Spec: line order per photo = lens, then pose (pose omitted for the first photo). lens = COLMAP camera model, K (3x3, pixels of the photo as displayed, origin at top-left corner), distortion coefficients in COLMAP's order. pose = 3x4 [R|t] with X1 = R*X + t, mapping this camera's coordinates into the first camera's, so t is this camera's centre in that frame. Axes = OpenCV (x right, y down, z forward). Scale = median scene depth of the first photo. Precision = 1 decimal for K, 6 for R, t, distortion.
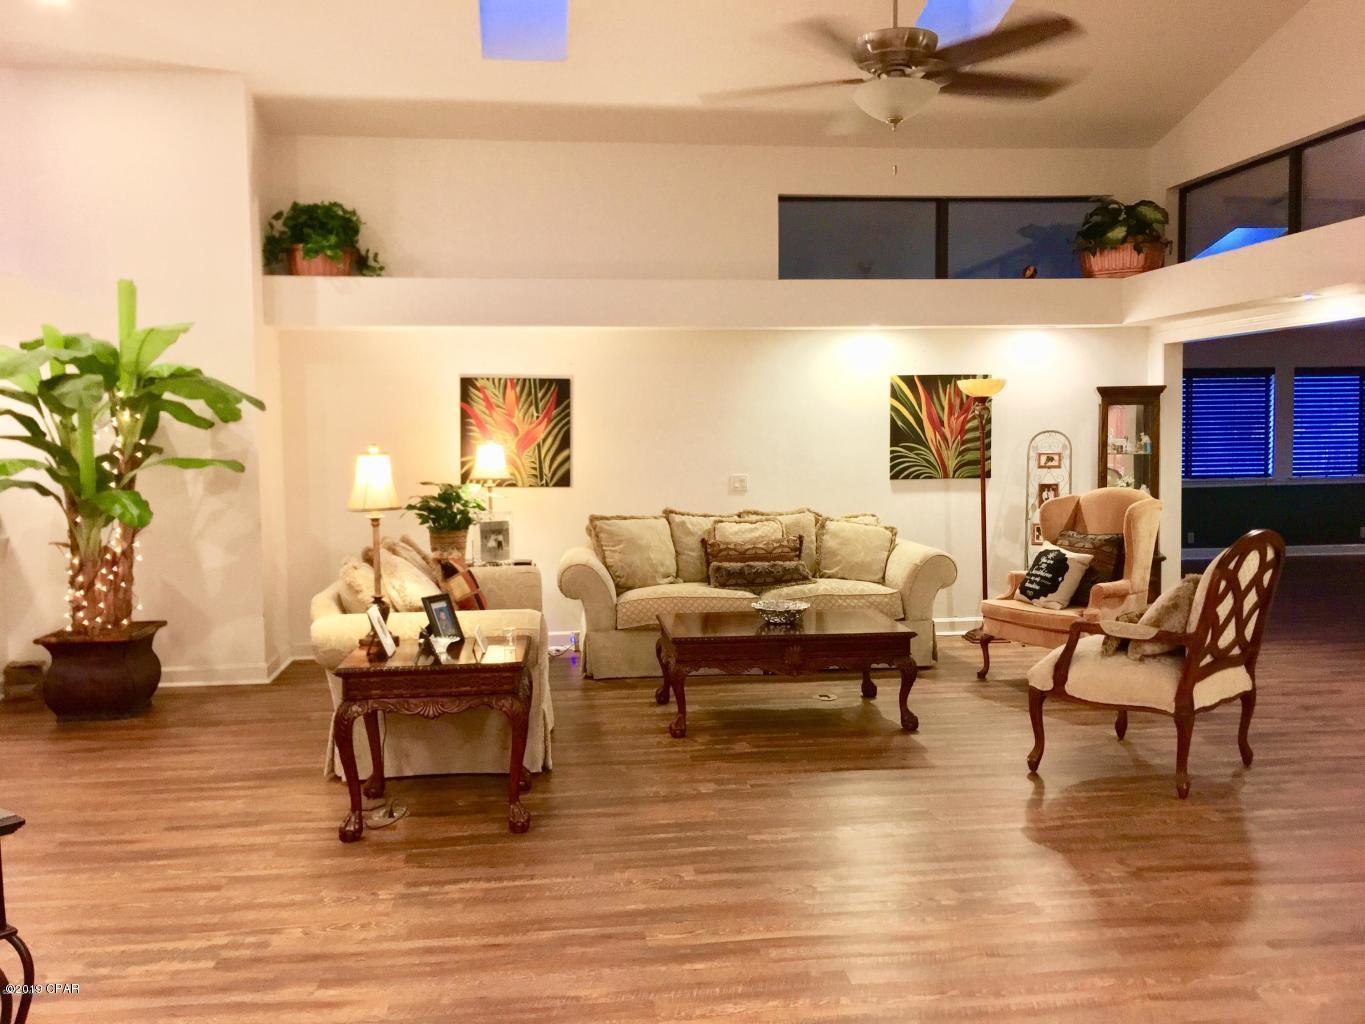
lens RADIAL K [[1168.5, 0, 676.1], [0, 1168.5, 504.8], [0, 0, 1]] dist [0.028877, -0.020721]
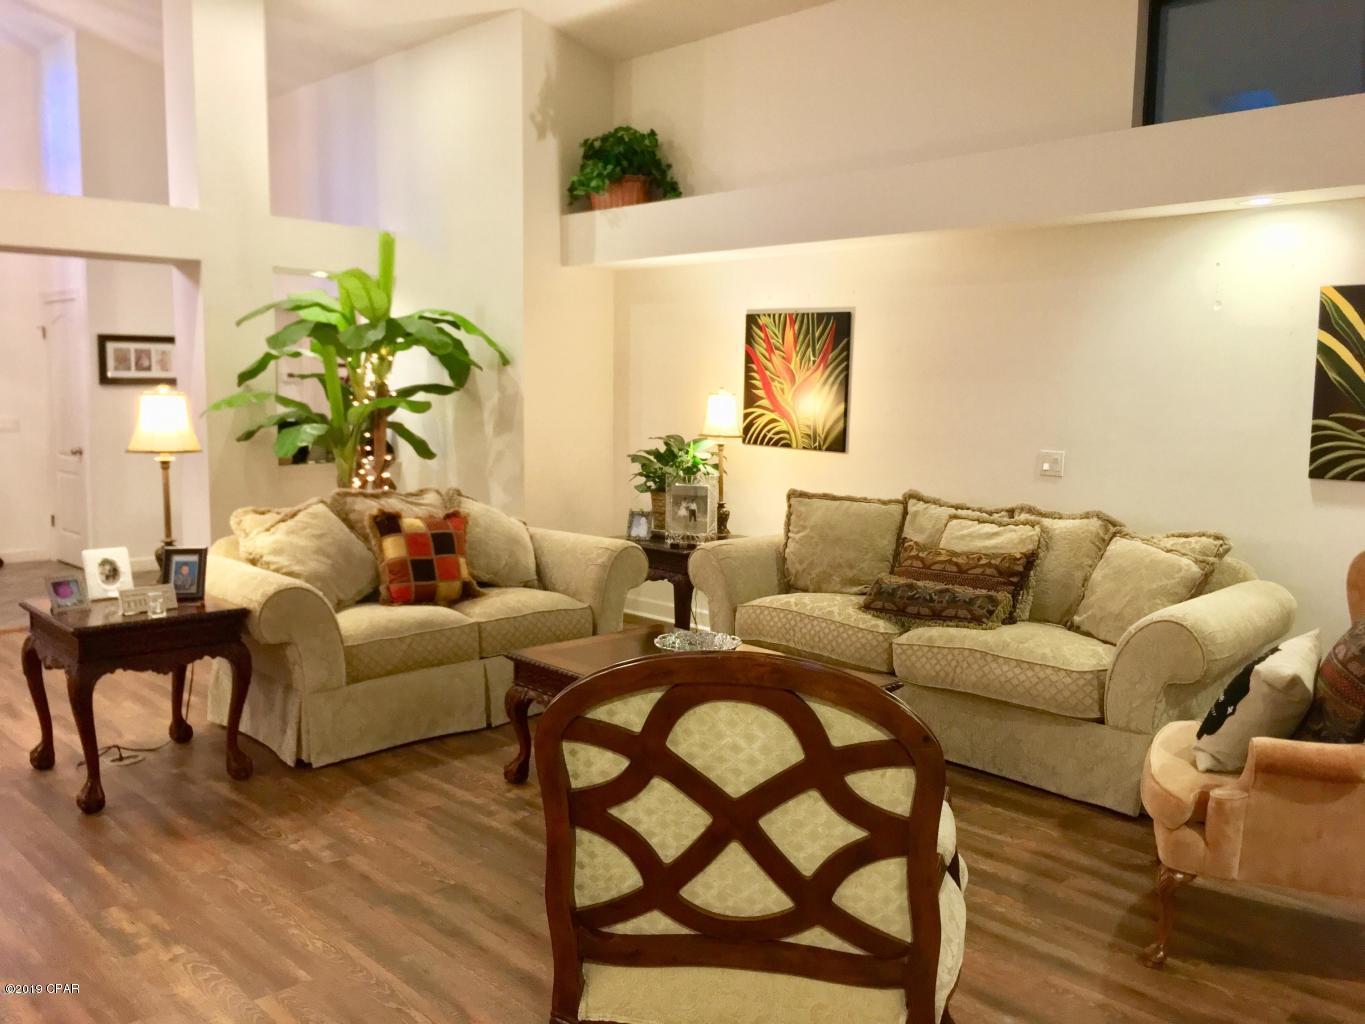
lens RADIAL K [[1168.5, 0, 687.6], [0, 1168.5, 515.9], [0, 0, 1]] dist [0.028877, -0.020721]
pose [[0.599385, 0.108522, -0.793071, 0.472439], [-0.066313, 0.994093, 0.085912, -0.033778], [0.797710, 0.001097, 0.603041, 0.455471]]
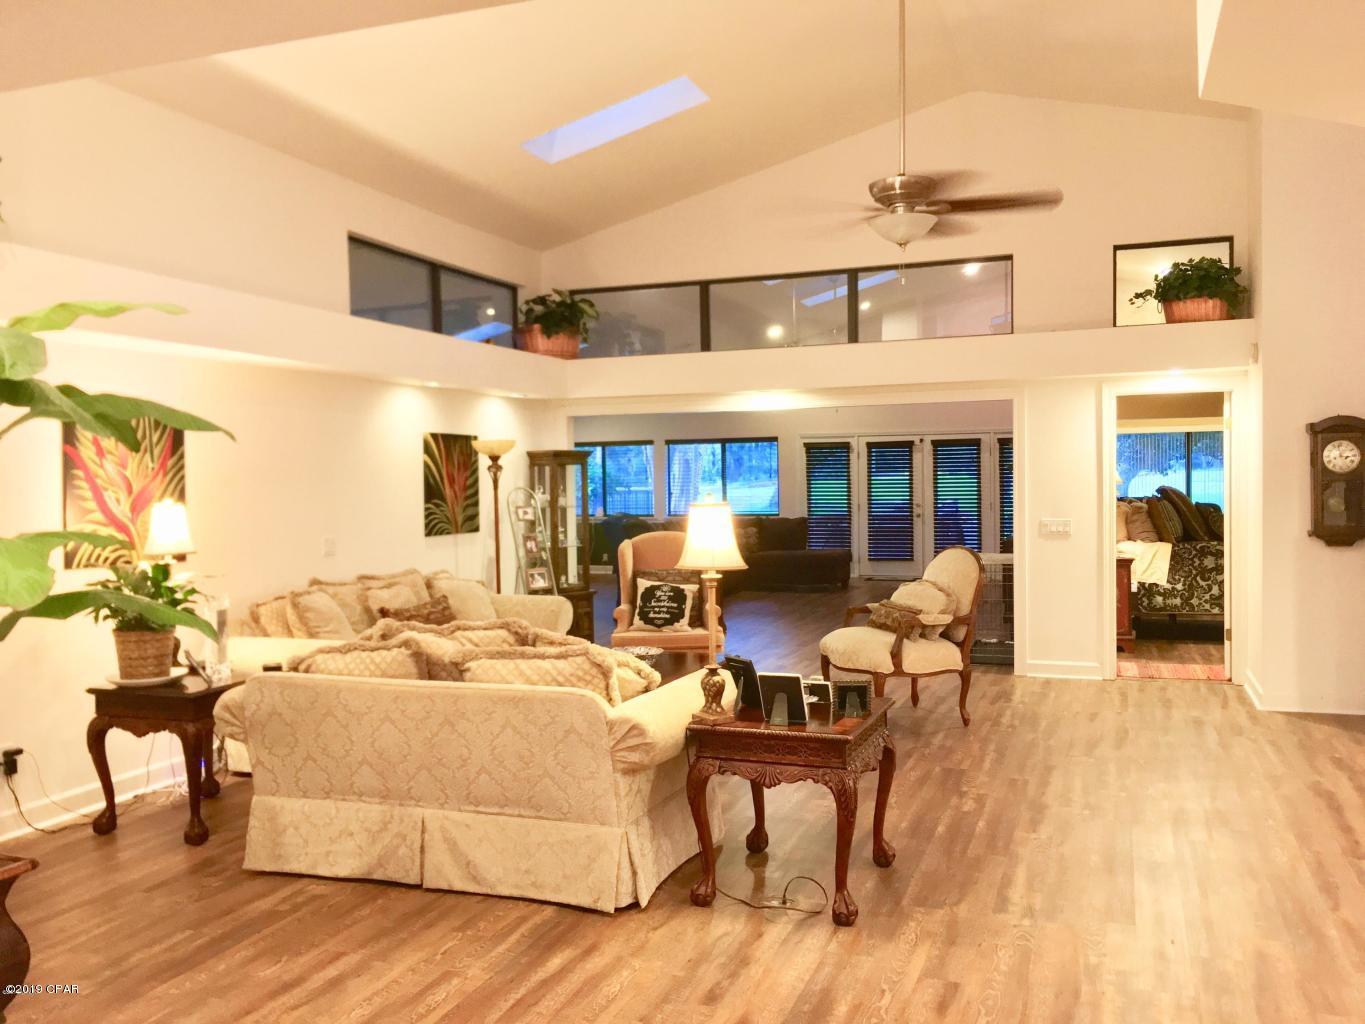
lens RADIAL K [[1168.5, 0, 677.9], [0, 1168.5, 517.6], [0, 0, 1]] dist [0.028877, -0.020721]
pose [[0.468176, -0.024761, 0.883288, -0.618770], [0.069991, 0.997506, -0.009135, -0.014644], [-0.880859, 0.066100, 0.468741, 0.367563]]
